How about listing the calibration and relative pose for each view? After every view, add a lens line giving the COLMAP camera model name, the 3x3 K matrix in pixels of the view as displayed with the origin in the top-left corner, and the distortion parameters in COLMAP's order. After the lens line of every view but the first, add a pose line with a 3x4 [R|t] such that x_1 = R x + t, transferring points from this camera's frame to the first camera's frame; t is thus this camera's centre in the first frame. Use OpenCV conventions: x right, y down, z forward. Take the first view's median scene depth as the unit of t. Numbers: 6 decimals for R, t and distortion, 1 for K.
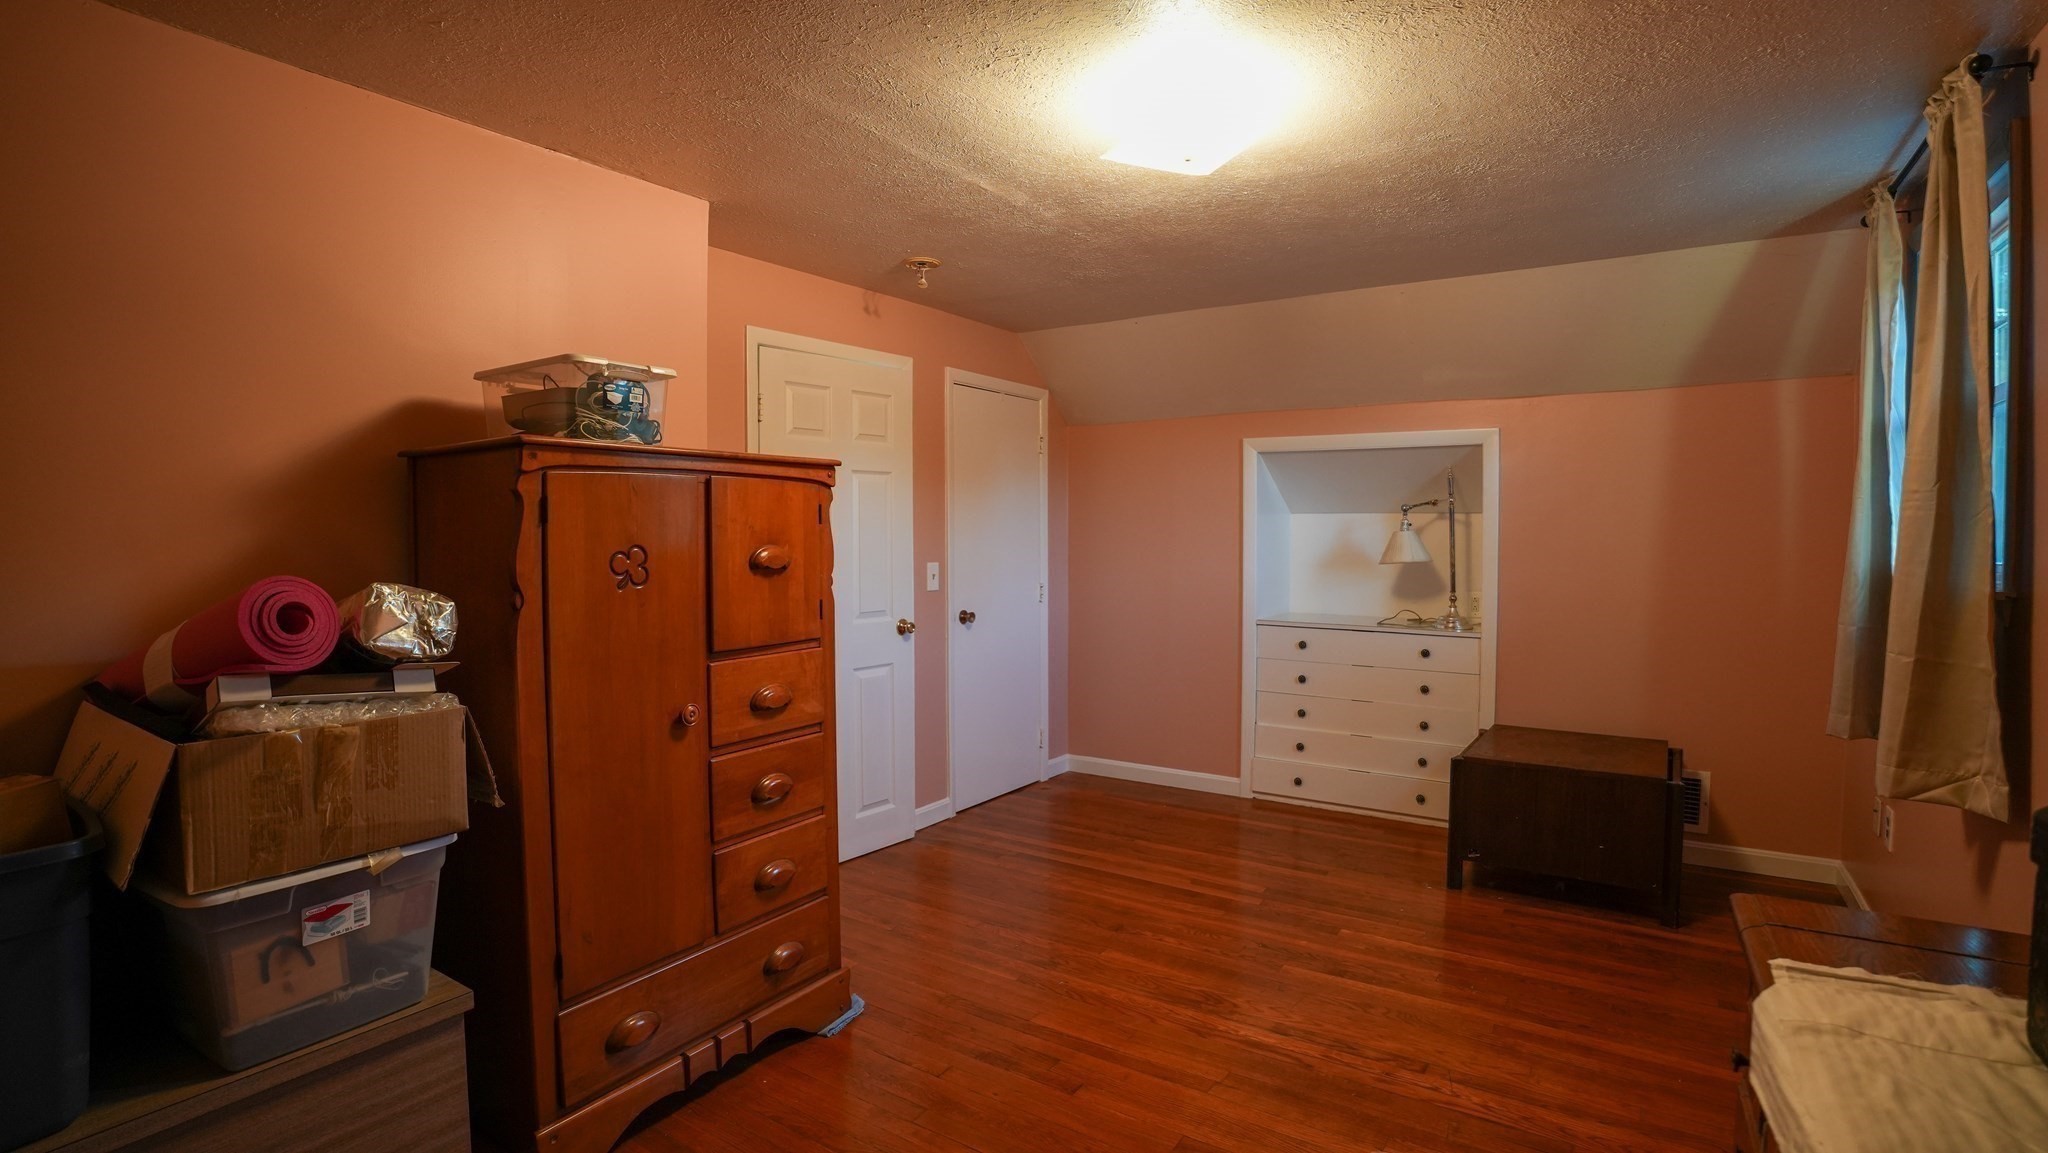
lens RADIAL K [[962.9, 0, 1030.5], [0, 962.9, 572.0], [0, 0, 1]] dist [-0.080506, 0.022684]
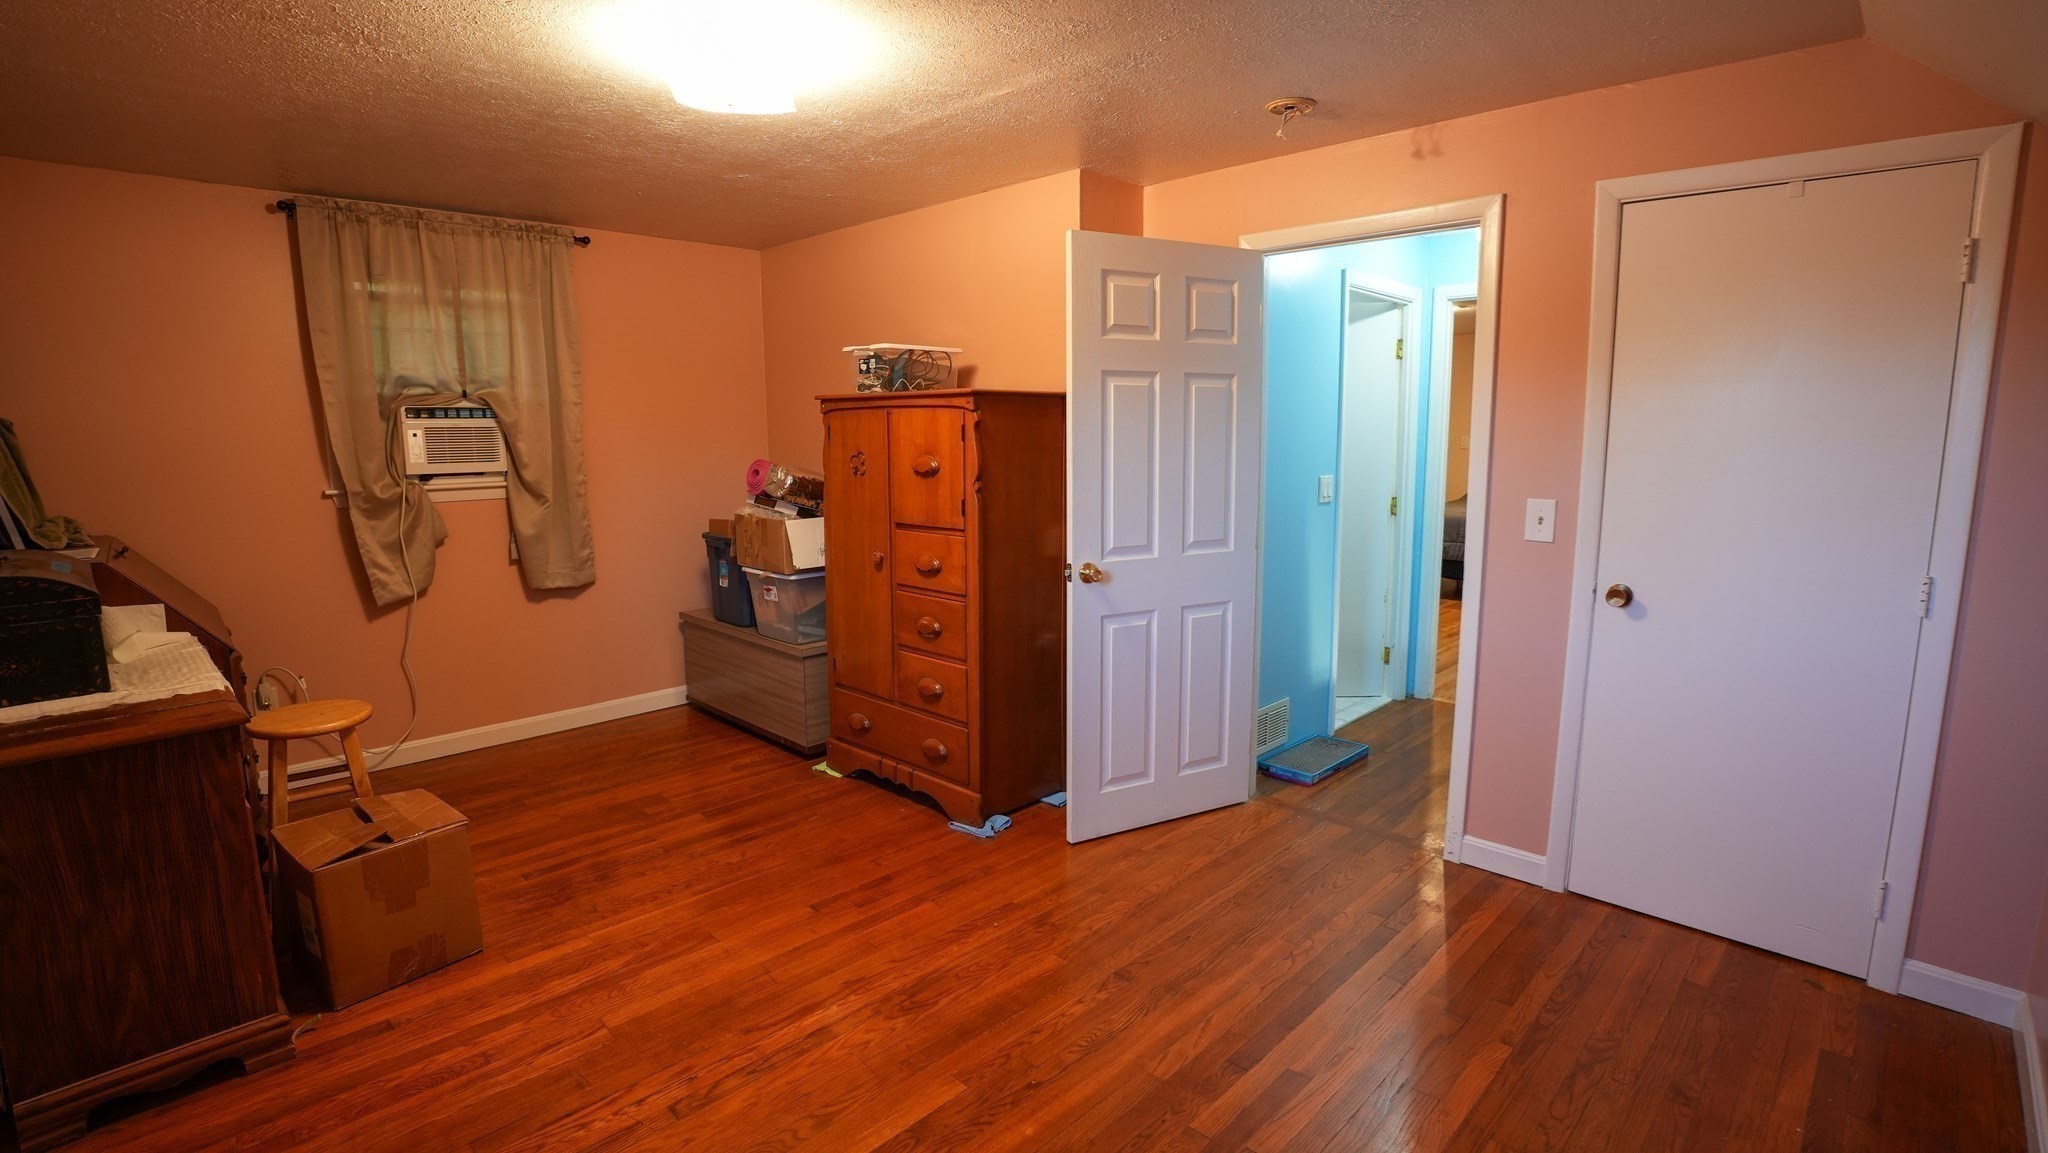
lens RADIAL K [[962.9, 0, 1030.5], [0, 962.9, 572.0], [0, 0, 1]] dist [-0.080506, 0.022684]
pose [[-0.197992, 0.153910, -0.968045, 1.002709], [-0.037503, 0.985683, 0.164385, -0.089609], [0.979486, 0.068851, -0.189385, 1.315530]]
